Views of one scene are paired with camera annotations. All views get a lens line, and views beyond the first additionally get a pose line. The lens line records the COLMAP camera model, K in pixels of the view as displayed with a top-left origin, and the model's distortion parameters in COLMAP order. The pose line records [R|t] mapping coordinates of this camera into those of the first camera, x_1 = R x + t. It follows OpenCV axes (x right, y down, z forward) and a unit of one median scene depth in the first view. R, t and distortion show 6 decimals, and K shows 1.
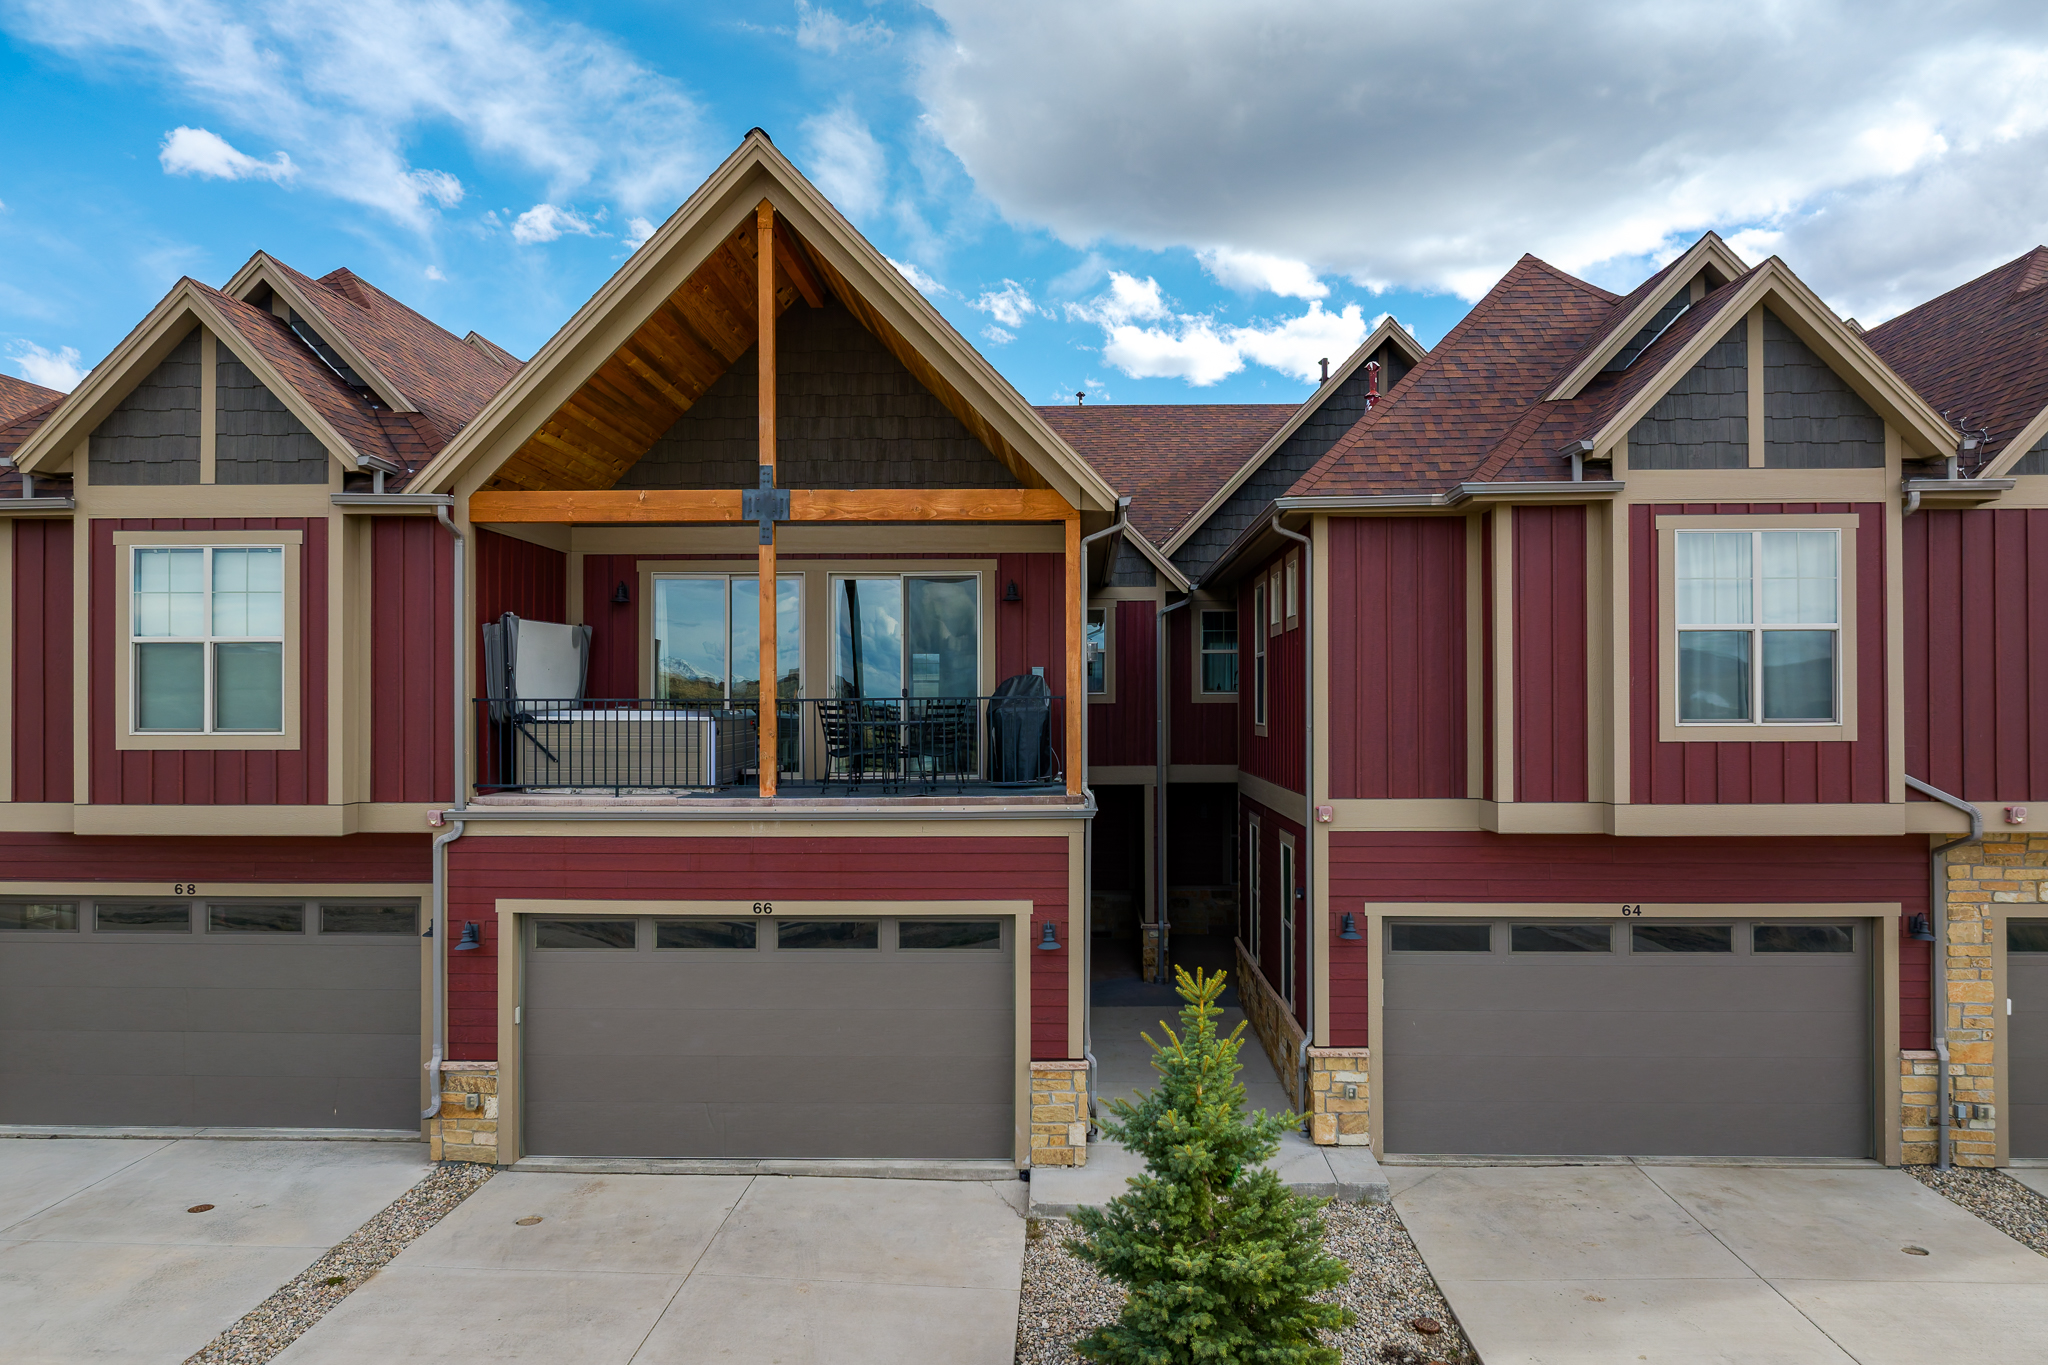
lens RADIAL K [[1533.4, 0, 1019.1], [0, 1533.4, 706.8], [0, 0, 1]] dist [-0.002750, 0.001138]
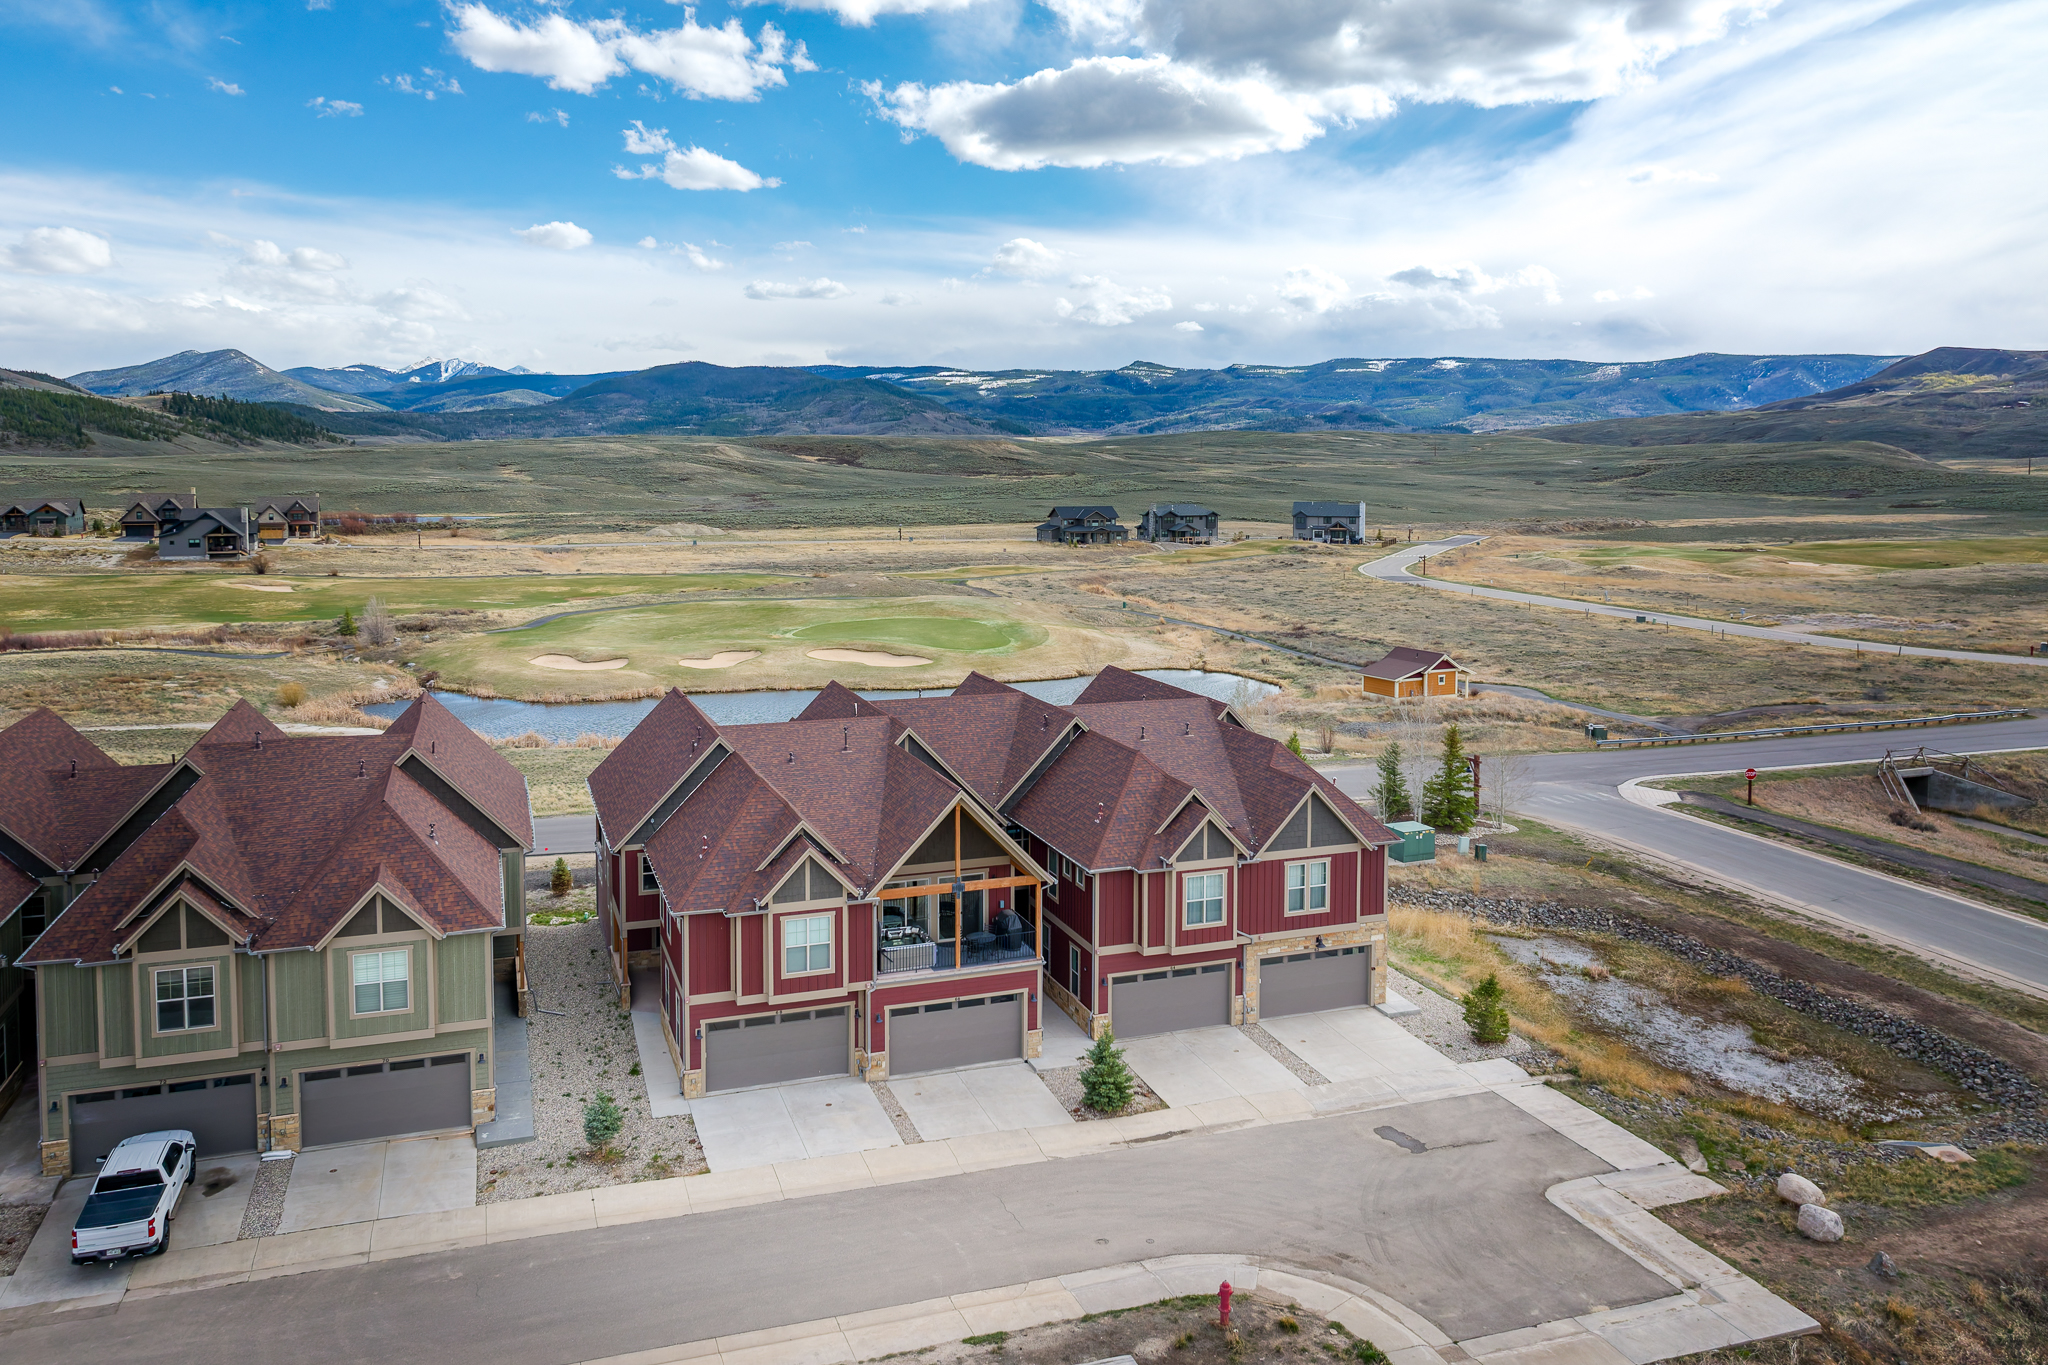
lens RADIAL K [[1533.4, 0, 1028.2], [0, 1533.4, 568.4], [0, 0, 1]] dist [-0.002750, 0.001138]
pose [[0.924034, -0.023502, 0.381588, -1.350056], [-0.003307, 0.997580, 0.069449, -1.114613], [-0.382297, -0.065435, 0.921720, -2.281476]]
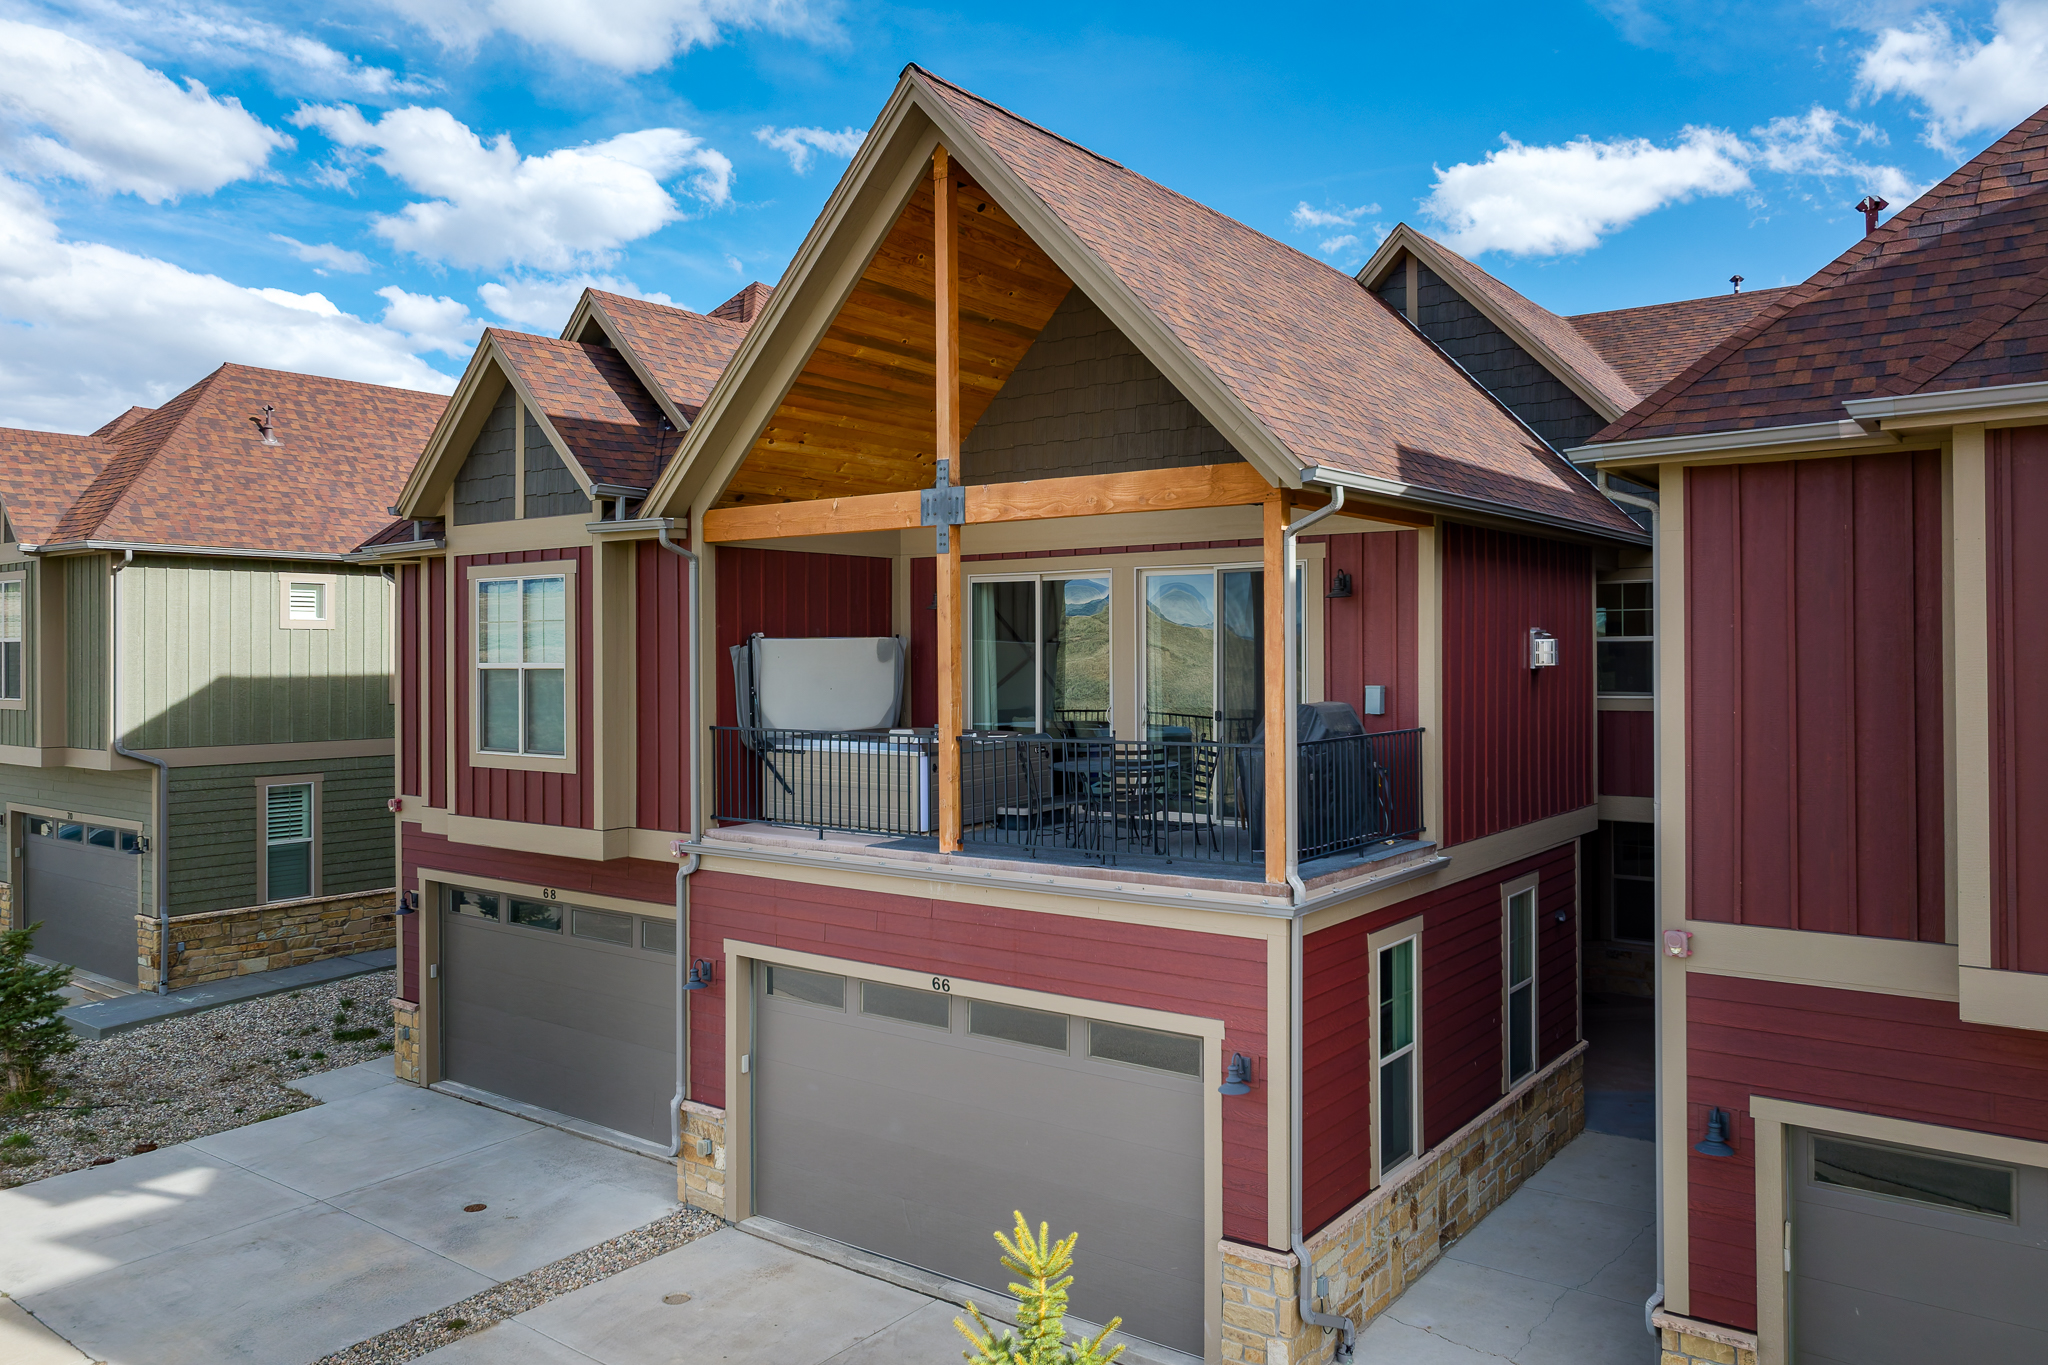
lens RADIAL K [[1533.4, 0, 969.5], [0, 1533.4, 642.3], [0, 0, 1]] dist [-0.002750, 0.001138]
pose [[0.799552, -0.007070, -0.600555, 0.352583], [0.008969, 0.999960, 0.000169, -0.057070], [0.600529, -0.005521, 0.799584, 0.334315]]
